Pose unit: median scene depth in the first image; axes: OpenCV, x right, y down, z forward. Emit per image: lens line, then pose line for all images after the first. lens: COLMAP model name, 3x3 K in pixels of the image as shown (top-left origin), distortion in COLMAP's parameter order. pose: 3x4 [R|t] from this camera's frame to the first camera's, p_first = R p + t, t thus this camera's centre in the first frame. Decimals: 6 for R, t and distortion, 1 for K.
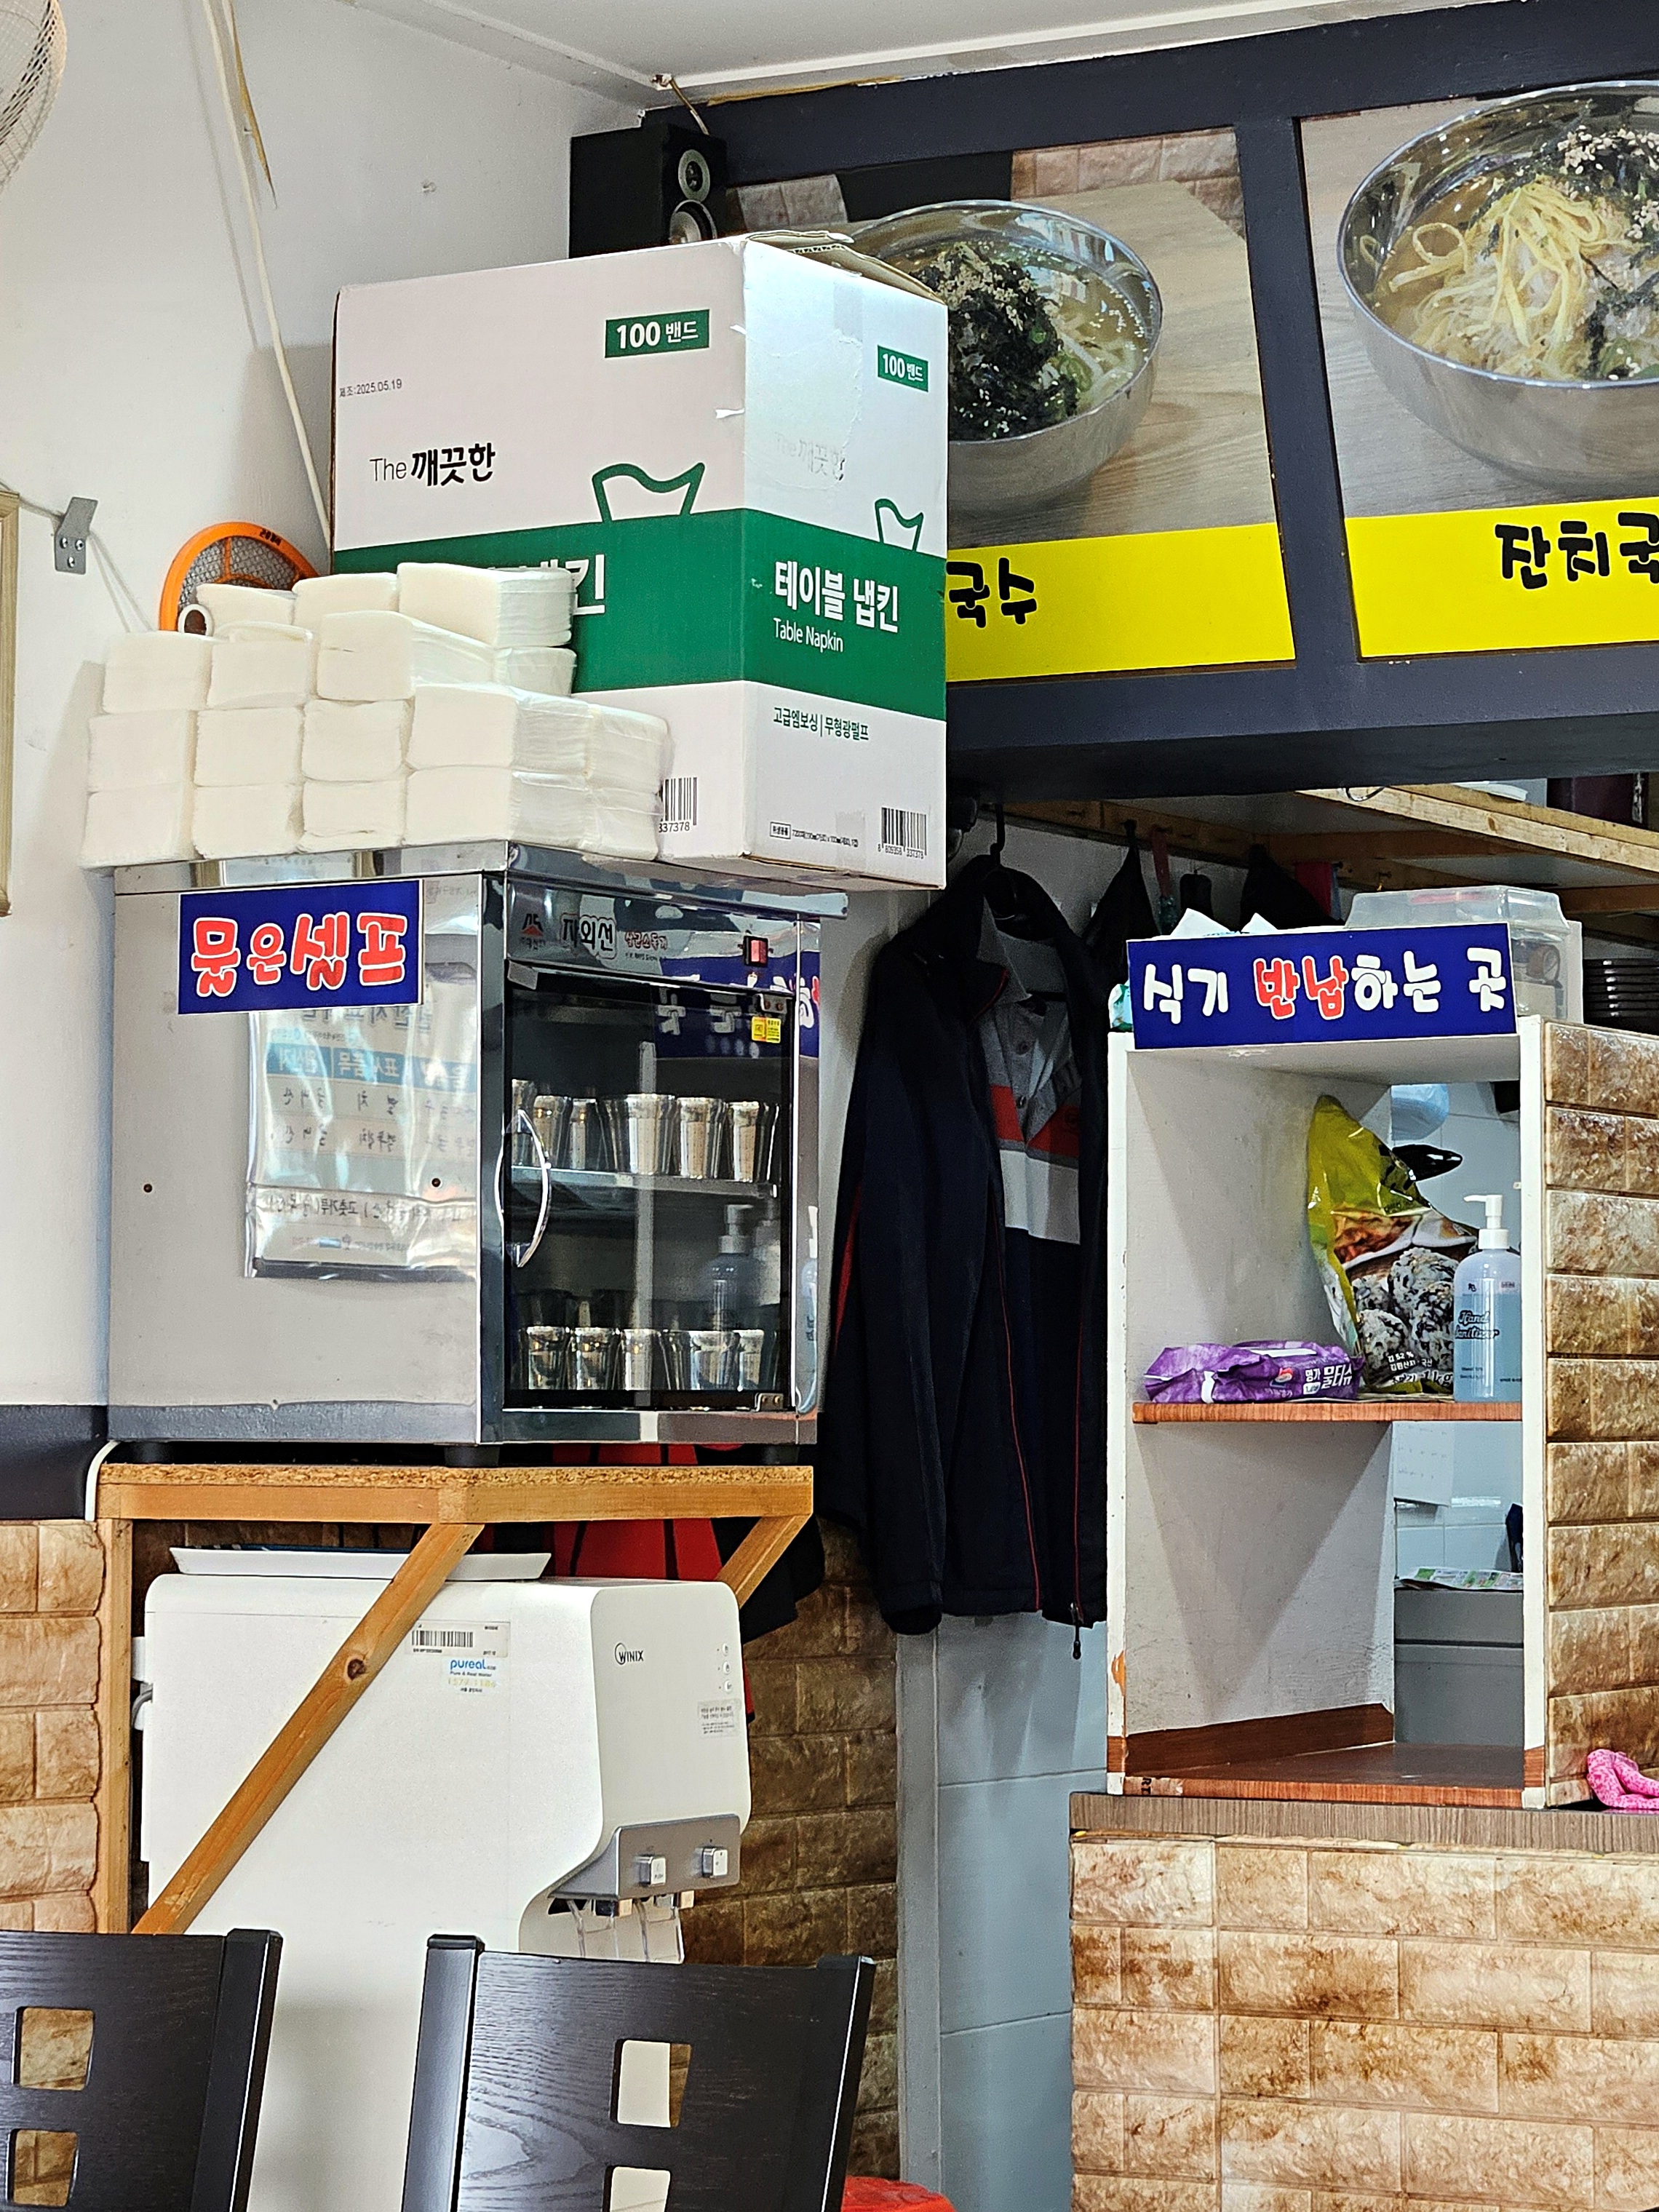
lens RADIAL K [[4496.7, 0, 829.5], [0, 4496.7, 1106.0], [0, 0, 1]] dist [-0.608662, 1.261239]
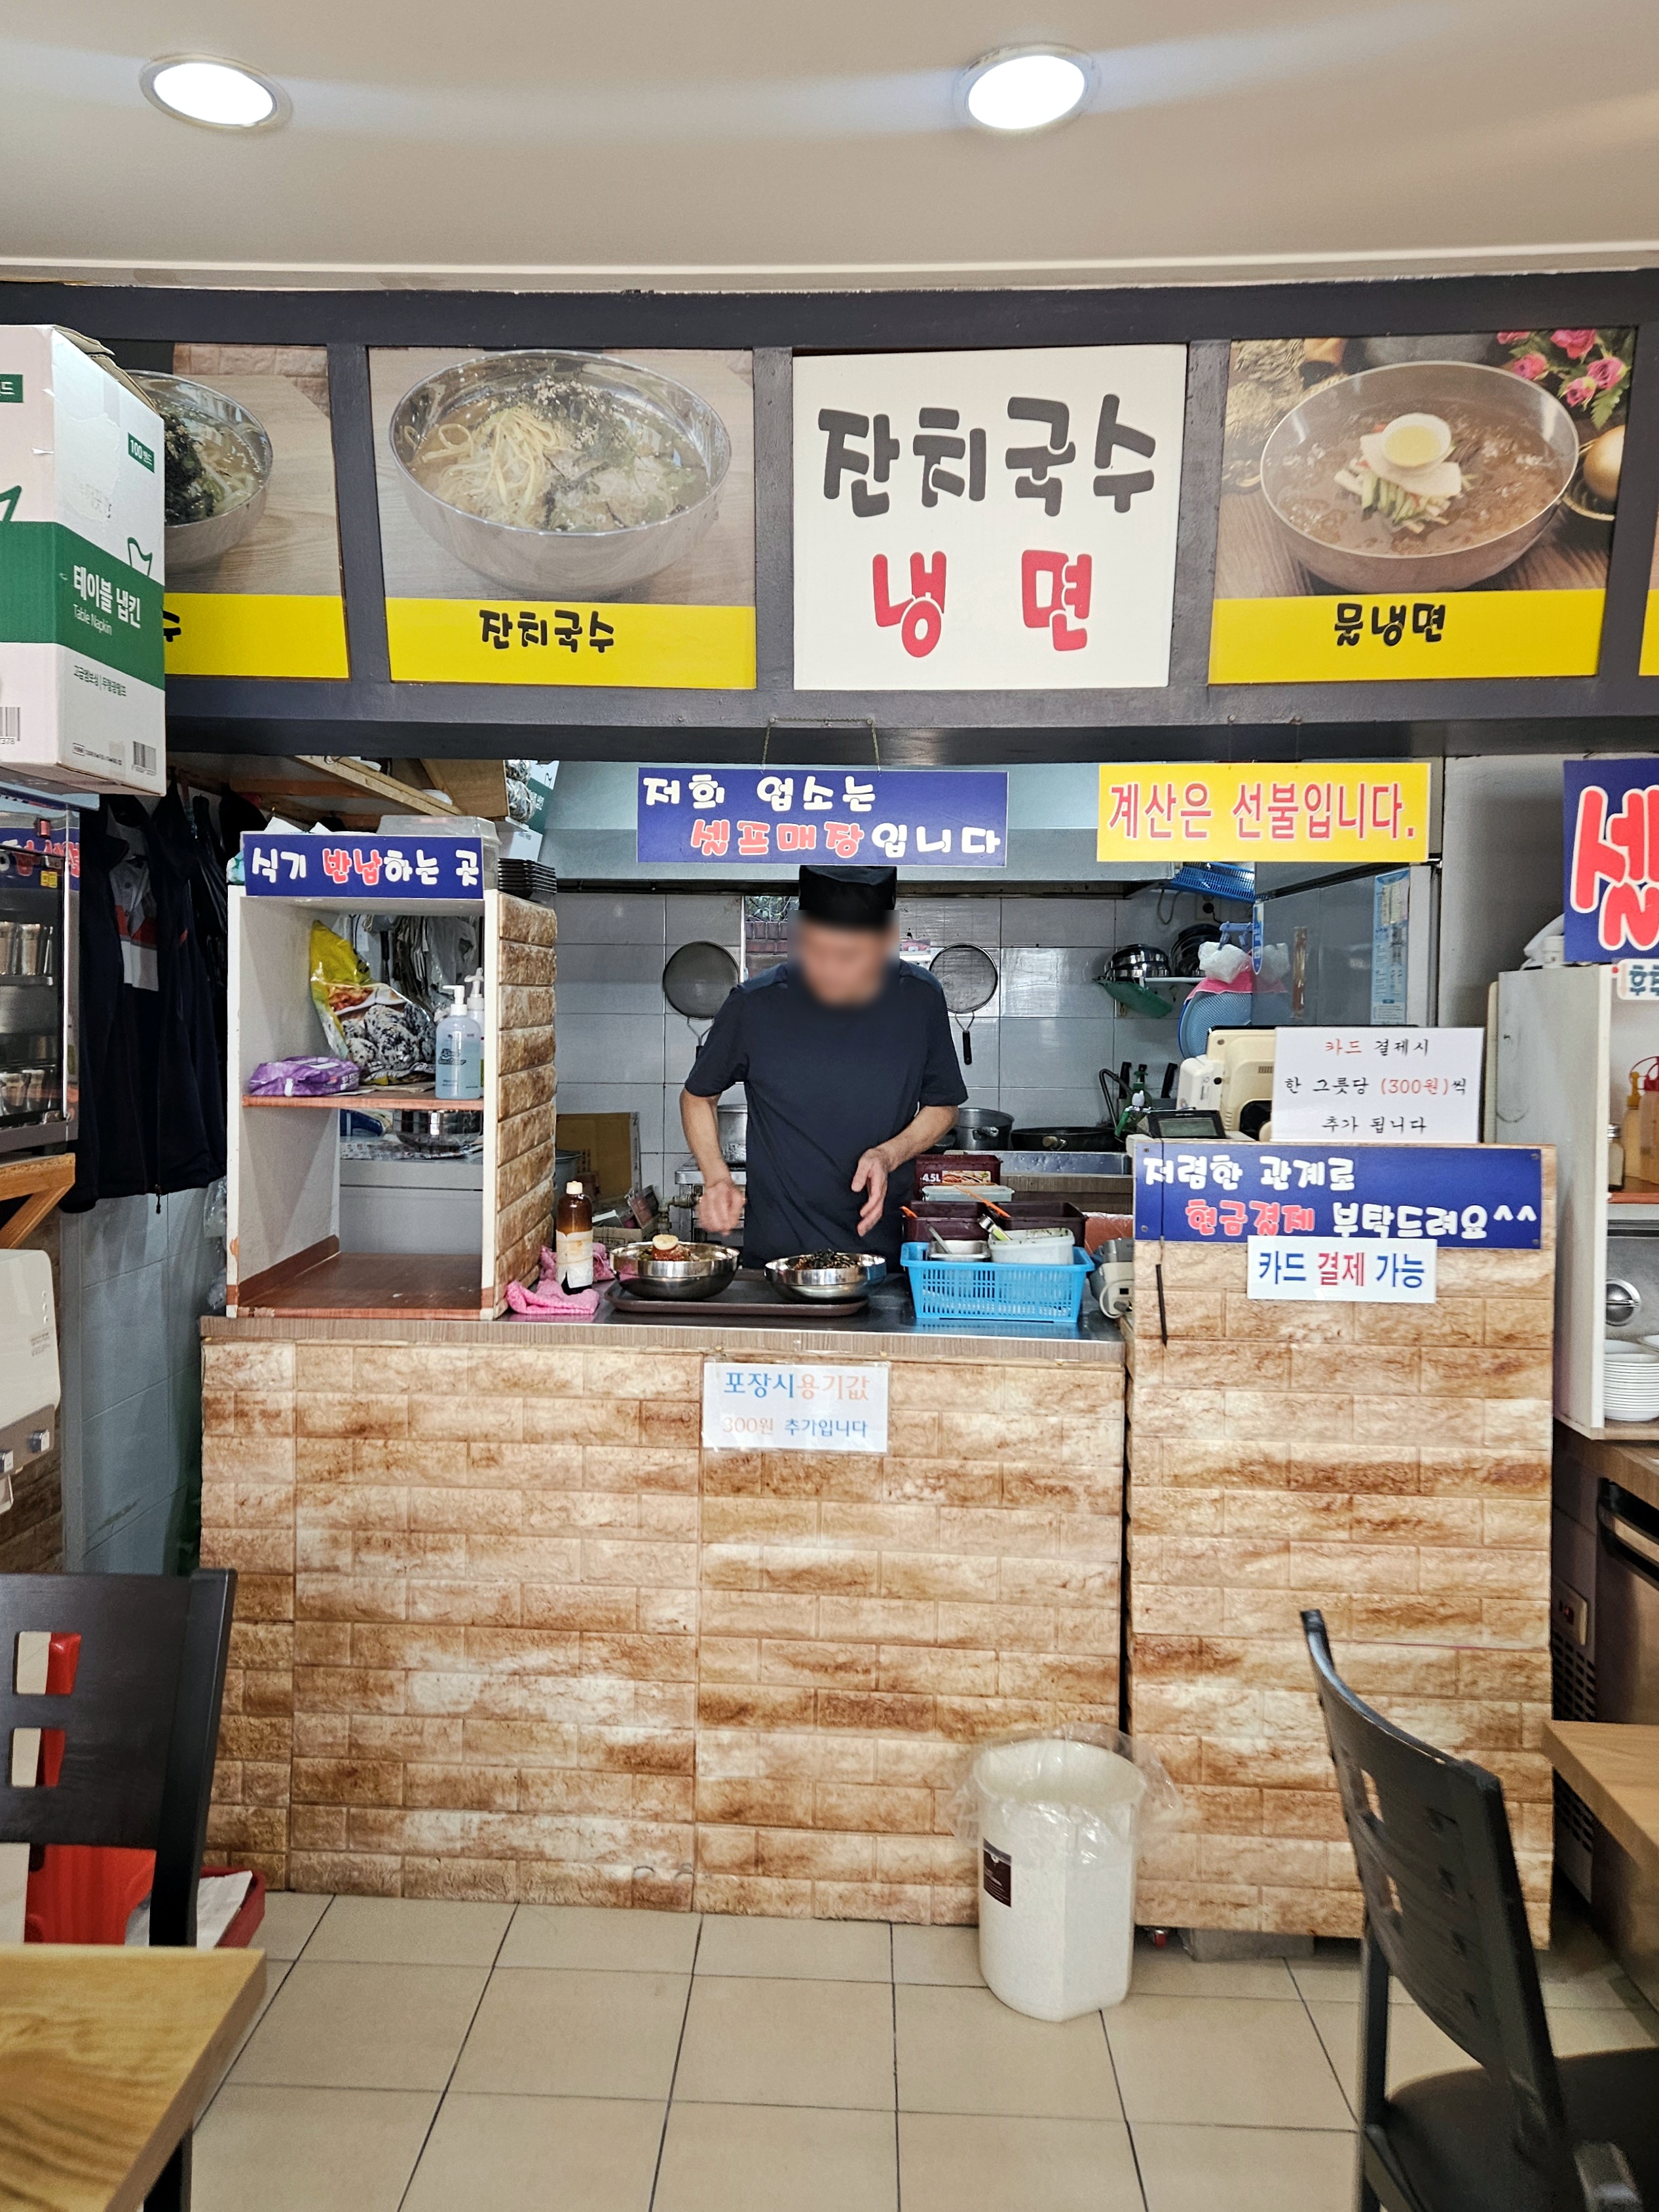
lens RADIAL K [[1502.8, 0, 820.7], [0, 1502.8, 1070.3], [0, 0, 1]] dist [-0.008983, -0.040406]
pose [[0.849850, -0.012728, 0.526871, -0.051706], [-0.044359, 0.994433, 0.095576, -0.011268], [-0.525155, -0.104596, 0.844554, 0.390815]]
